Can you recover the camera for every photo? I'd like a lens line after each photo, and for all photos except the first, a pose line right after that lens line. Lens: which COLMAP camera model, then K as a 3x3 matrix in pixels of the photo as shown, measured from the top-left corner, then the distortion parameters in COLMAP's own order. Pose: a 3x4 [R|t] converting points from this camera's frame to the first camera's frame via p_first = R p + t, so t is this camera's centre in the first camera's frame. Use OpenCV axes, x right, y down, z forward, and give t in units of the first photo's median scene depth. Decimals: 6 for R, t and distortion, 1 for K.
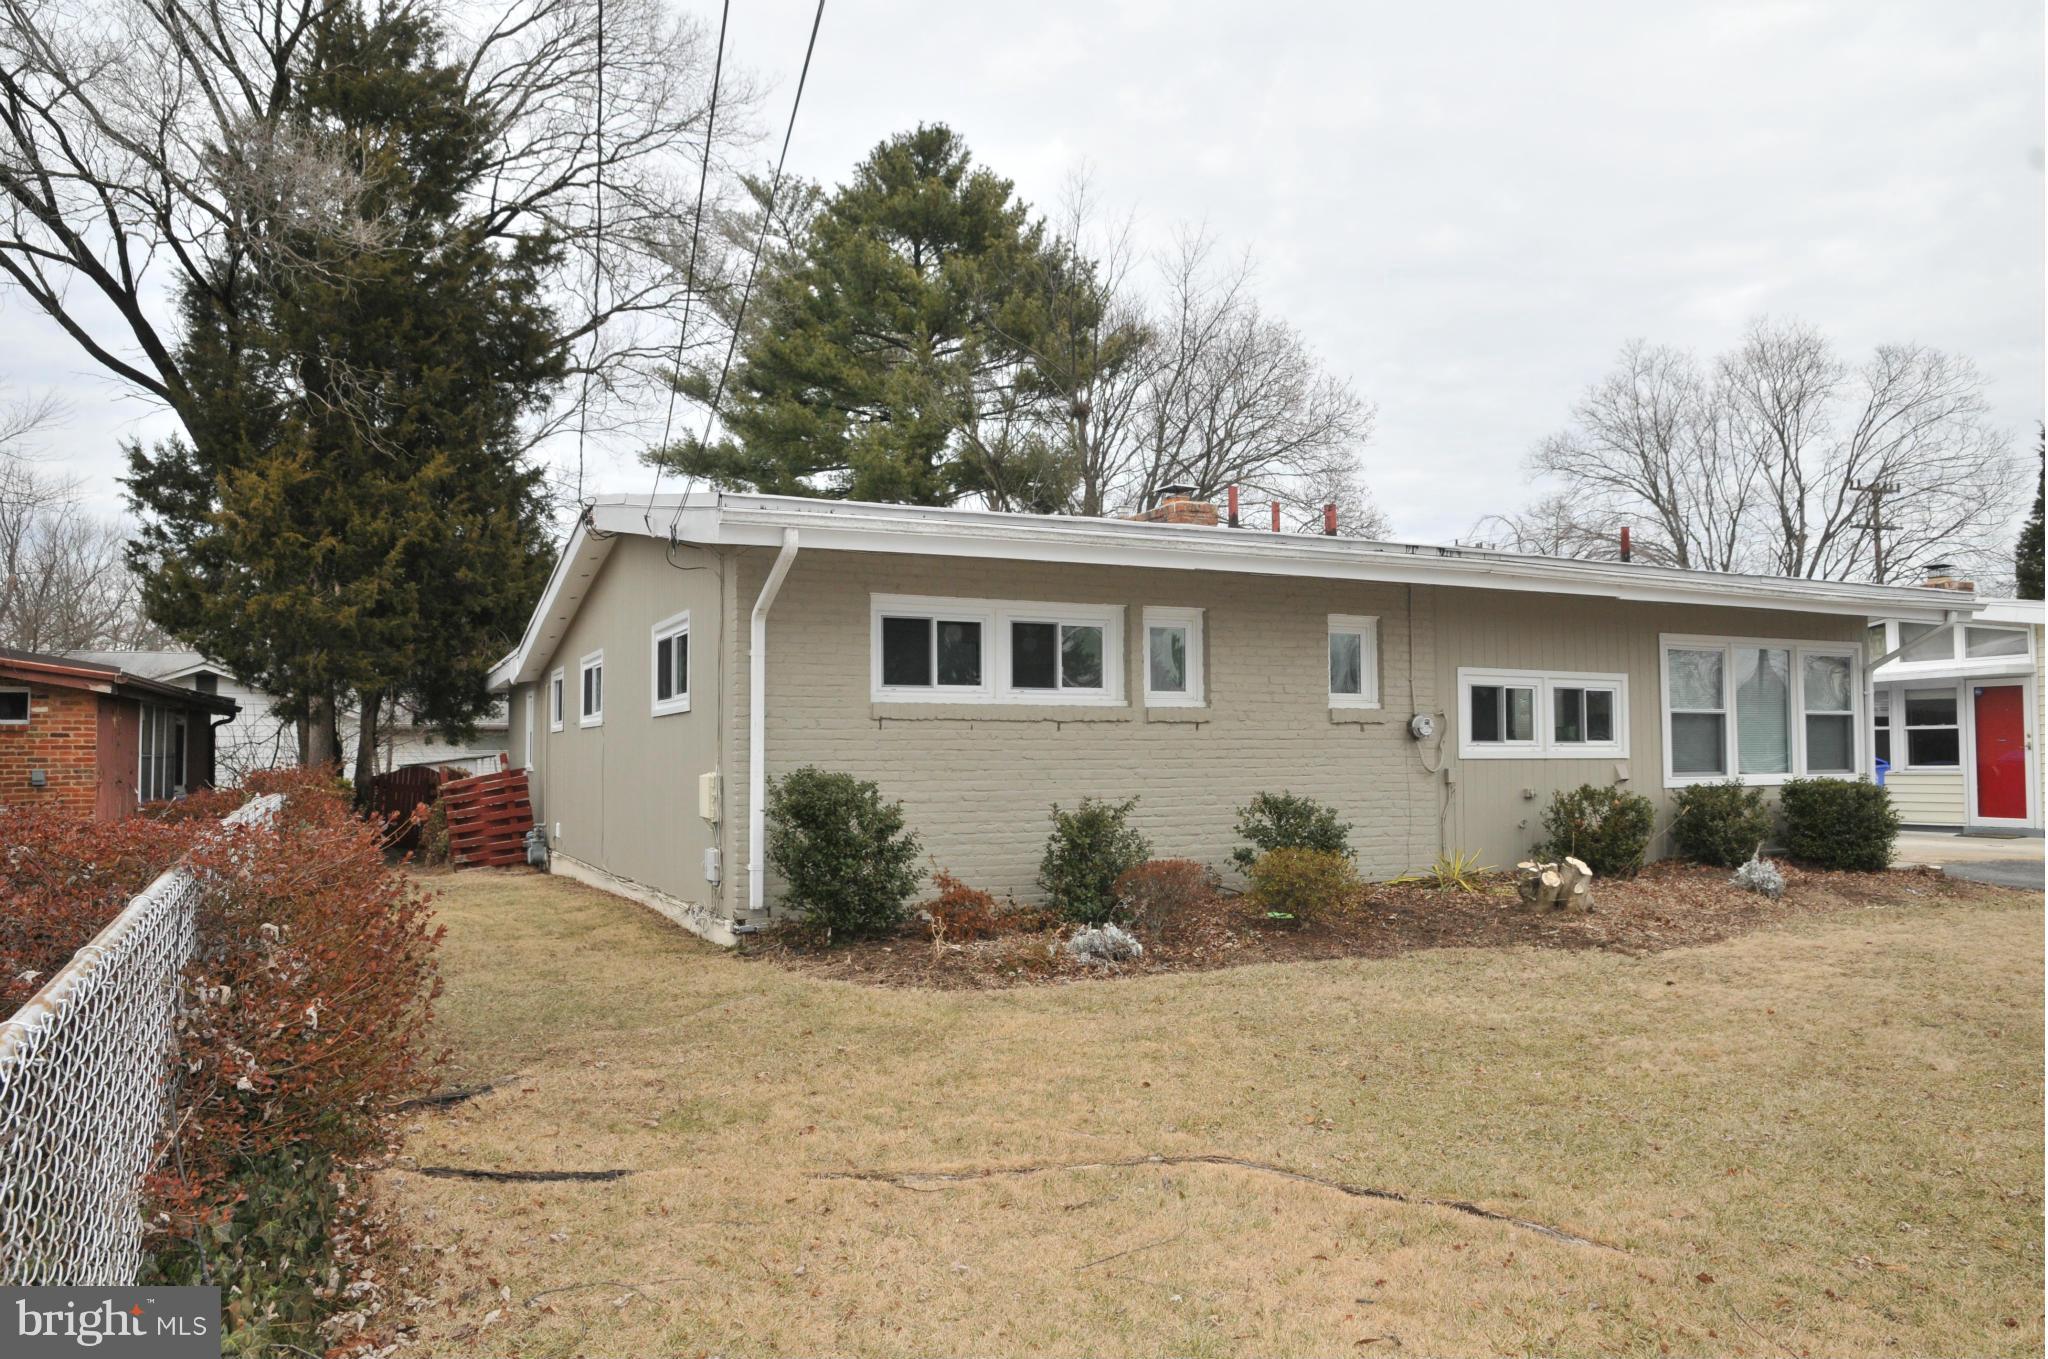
lens RADIAL K [[1415.9, 0, 1042.4], [0, 1415.9, 695.7], [0, 0, 1]] dist [-0.117302, 0.089306]
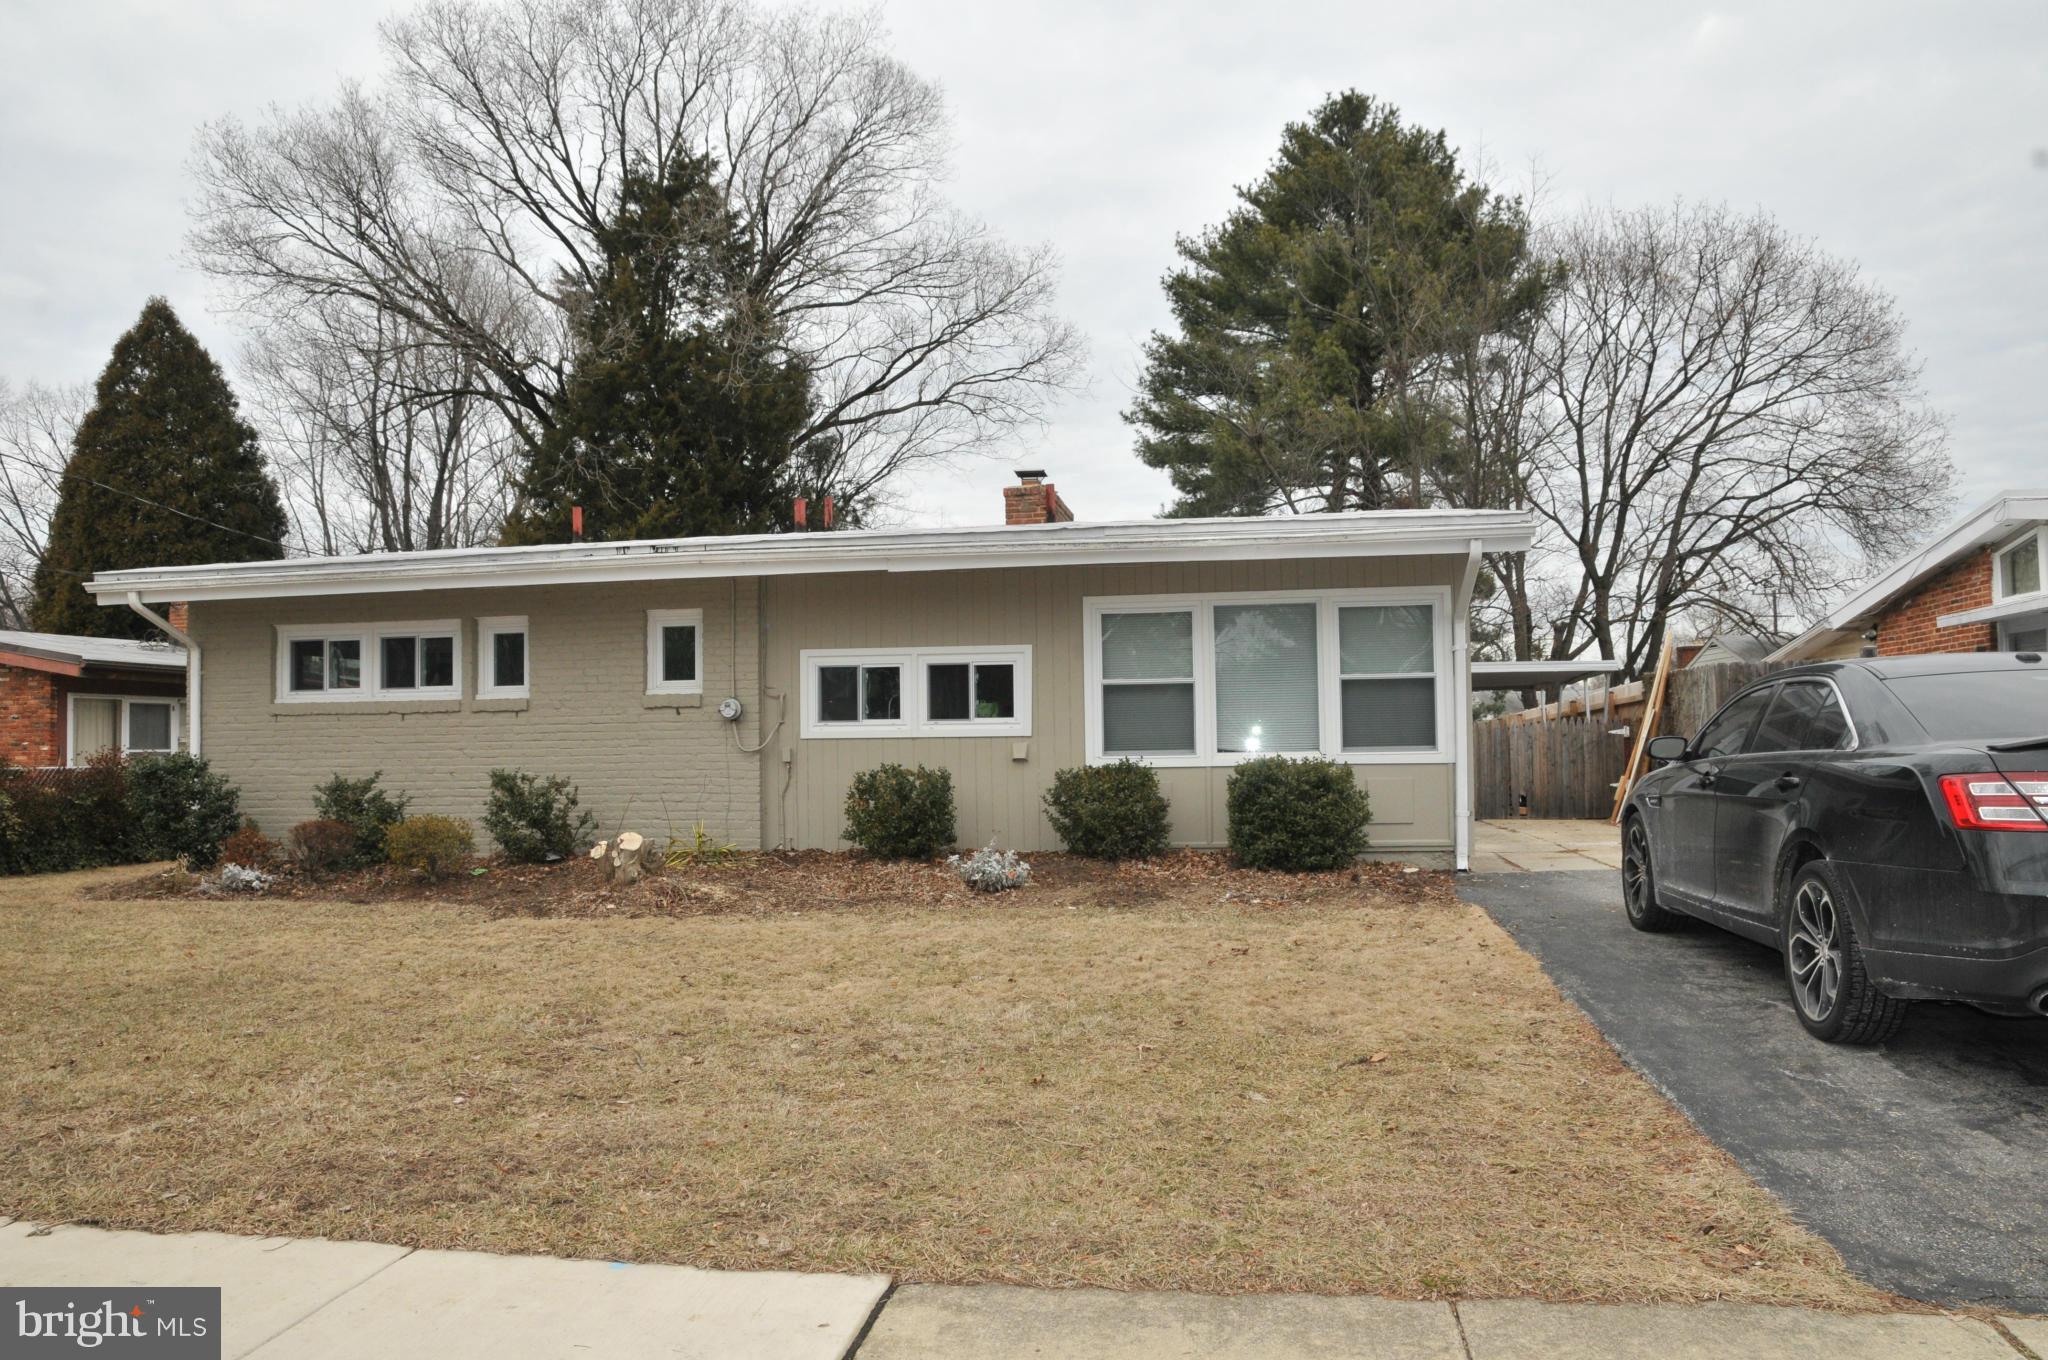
lens RADIAL K [[1415.9, 0, 1042.4], [0, 1415.9, 696.2], [0, 0, 1]] dist [-0.117302, 0.089306]
pose [[0.853603, -0.029886, -0.520066, 0.985705], [0.035861, 0.999356, 0.001433, 0.018598], [0.519688, -0.019873, 0.854125, 0.207704]]
